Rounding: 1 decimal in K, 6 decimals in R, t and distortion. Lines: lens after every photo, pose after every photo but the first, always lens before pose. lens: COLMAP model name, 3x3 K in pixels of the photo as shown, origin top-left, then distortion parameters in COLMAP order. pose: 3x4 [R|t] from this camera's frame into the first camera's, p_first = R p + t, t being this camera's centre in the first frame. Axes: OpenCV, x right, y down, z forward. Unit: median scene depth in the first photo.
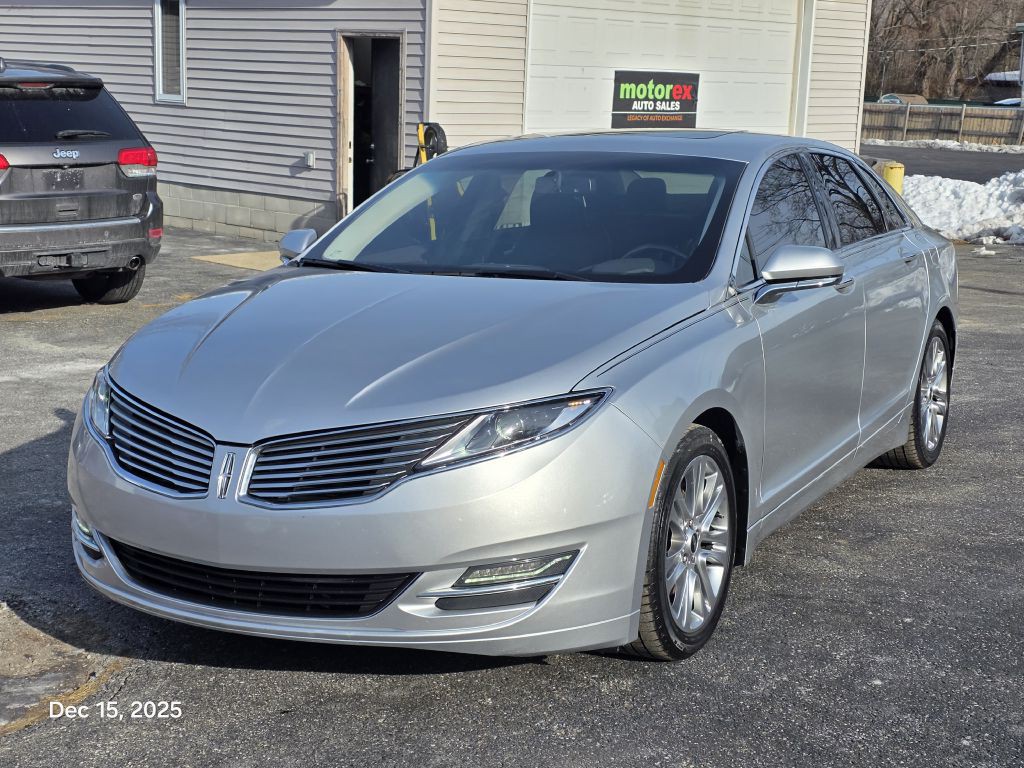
lens RADIAL K [[1594.0, 0, 512.0], [0, 1594.0, 384.0], [0, 0, 1]] dist [0.199010, -0.656808]
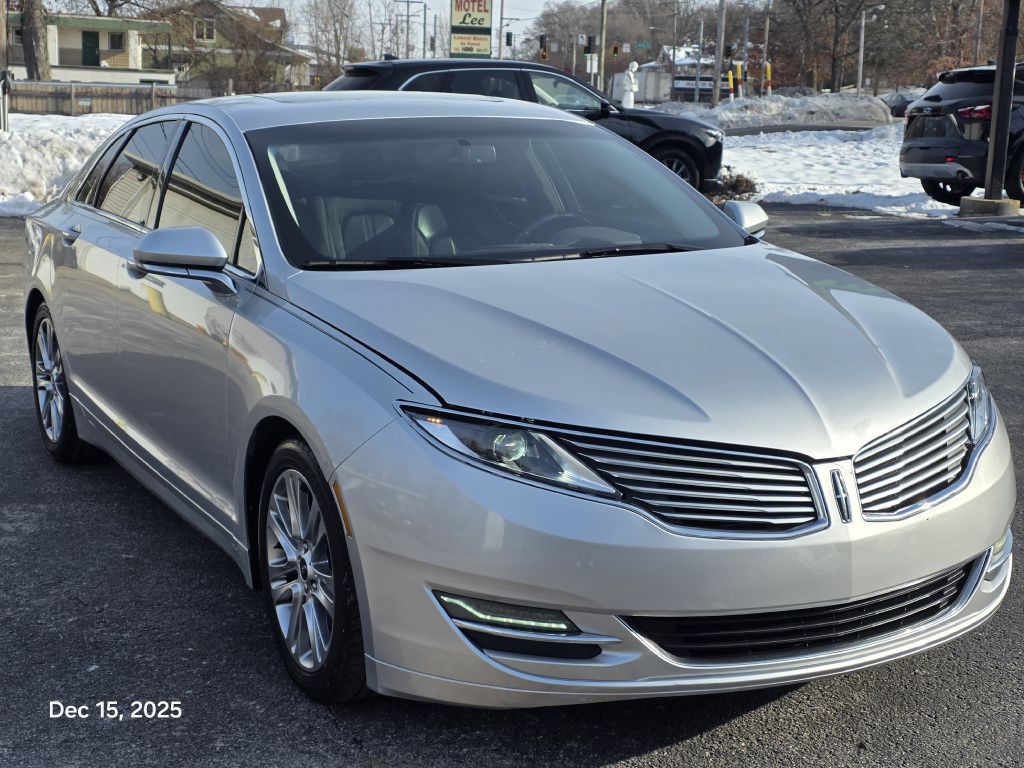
lens RADIAL K [[1591.8, 0, 497.9], [0, 1591.8, 378.0], [0, 0, 1]] dist [0.198353, -0.622975]
pose [[0.593850, -0.149017, 0.790656, -0.834940], [0.132760, 0.987377, 0.086380, -0.091243], [-0.793547, 0.053671, 0.606137, 0.538463]]
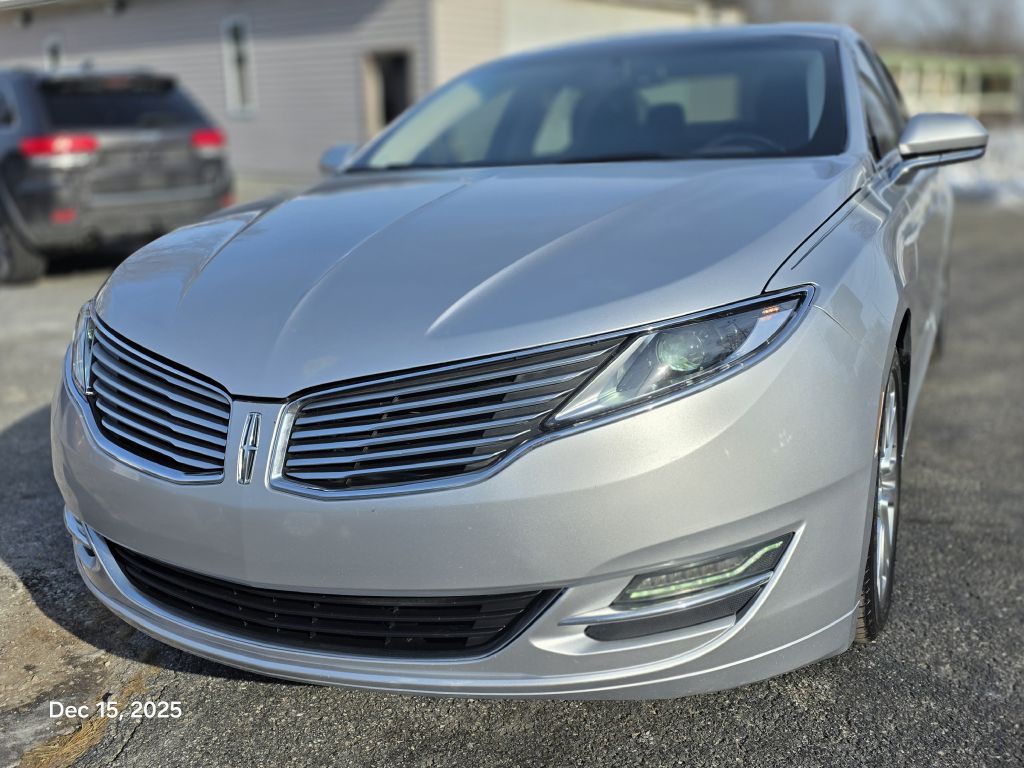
lens RADIAL K [[979.5, 0, 514.4], [0, 979.5, 379.9], [0, 0, 1]] dist [0.086032, -0.097832]
pose [[0.998133, -0.052939, 0.030456, -0.070822], [0.050693, 0.996236, 0.070313, 0.005842], [-0.034064, -0.068638, 0.997060, 0.520949]]
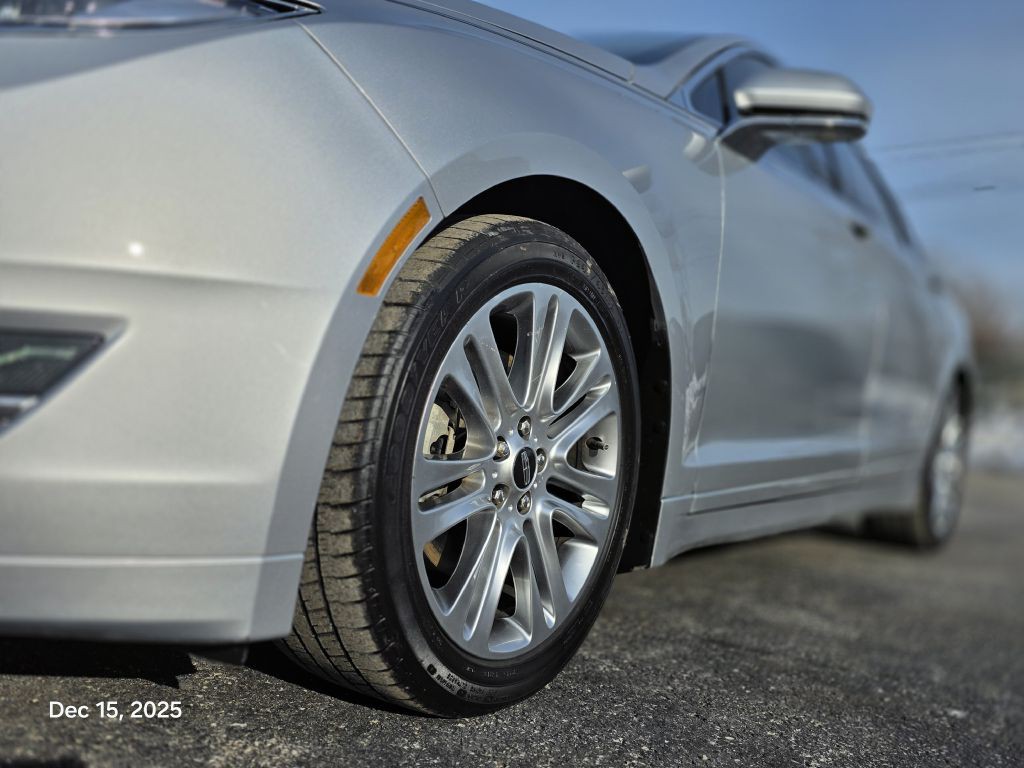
lens RADIAL K [[979.5, 0, 514.4], [0, 979.5, 379.9], [0, 0, 1]] dist [0.086032, -0.097832]
pose [[0.987454, 0.109661, -0.113622, 0.136807], [-0.128145, 0.976938, -0.170794, 0.120248], [0.092272, 0.183211, 0.978734, 0.687528]]
